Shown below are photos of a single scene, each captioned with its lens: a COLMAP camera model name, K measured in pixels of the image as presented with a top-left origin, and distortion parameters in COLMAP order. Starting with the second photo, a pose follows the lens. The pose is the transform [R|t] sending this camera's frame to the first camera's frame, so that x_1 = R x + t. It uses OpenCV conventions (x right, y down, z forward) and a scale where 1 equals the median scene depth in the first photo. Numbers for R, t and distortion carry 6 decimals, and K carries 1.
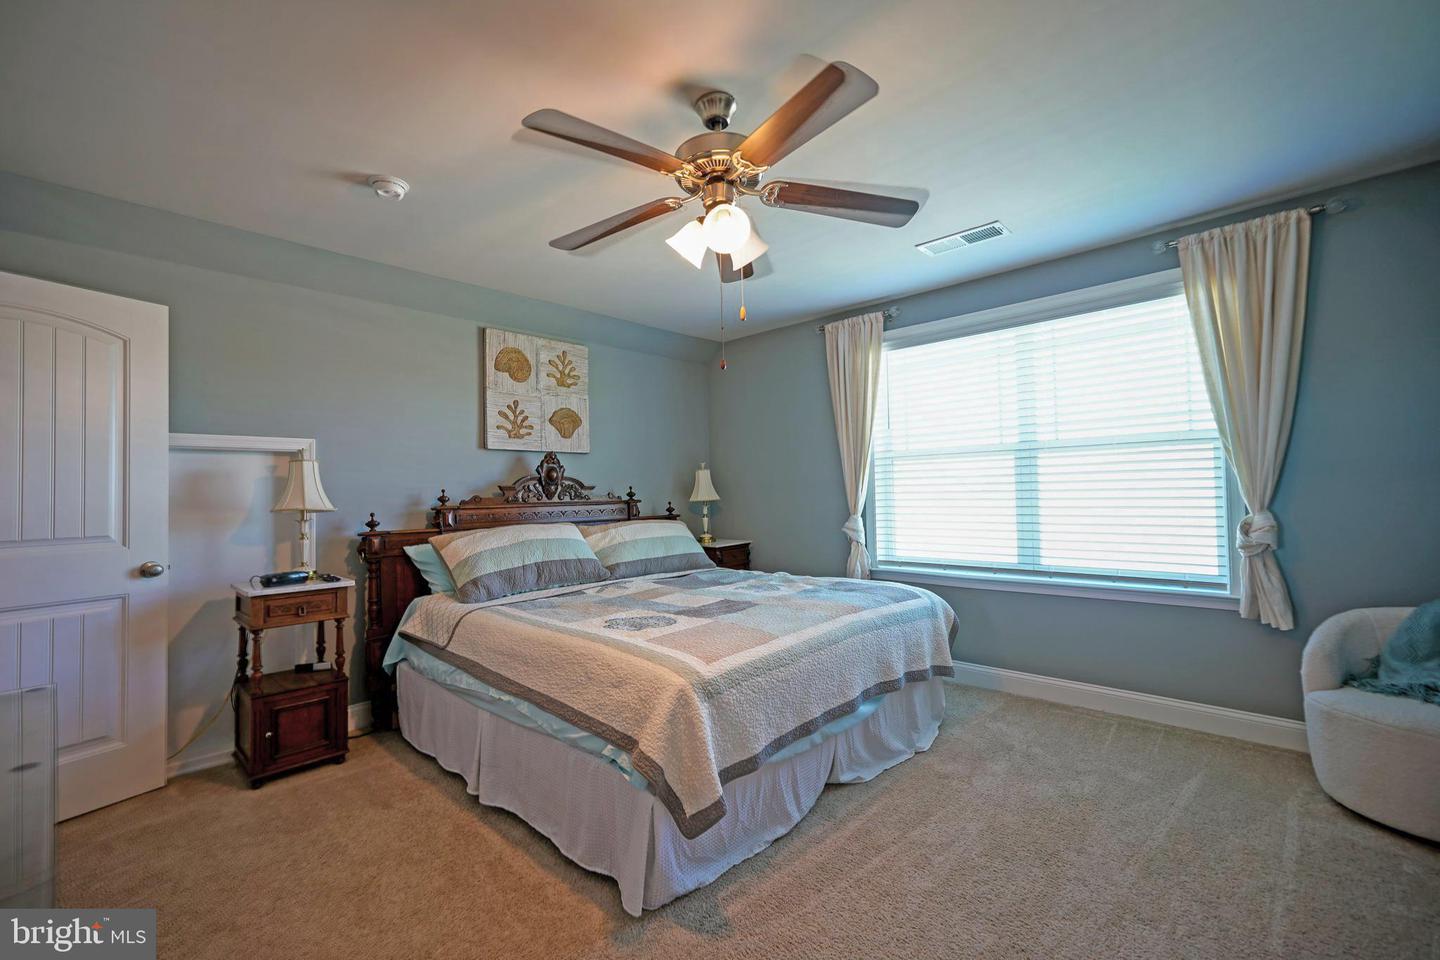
lens RADIAL K [[608.1, 0, 706.8], [0, 608.1, 479.6], [0, 0, 1]] dist [-0.009796, 0.005910]
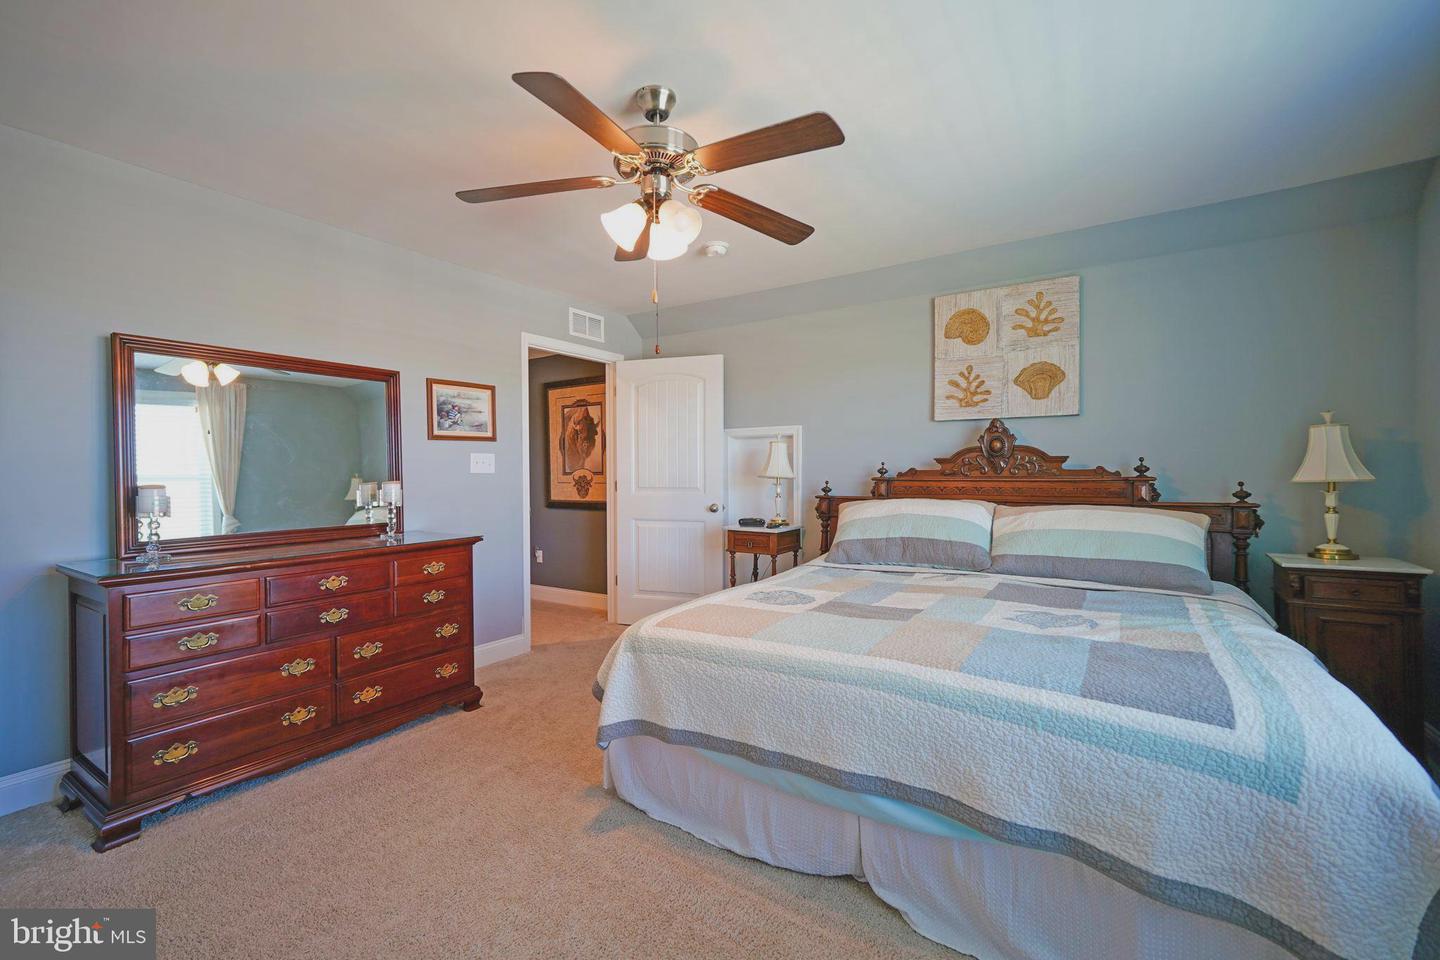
lens RADIAL K [[608.1, 0, 706.8], [0, 608.1, 479.6], [0, 0, 1]] dist [-0.009796, 0.005910]
pose [[0.178407, 0.033336, -0.983392, 0.529051], [0.022205, 0.999035, 0.037895, -0.000810], [0.983706, -0.028597, 0.177494, 0.437085]]
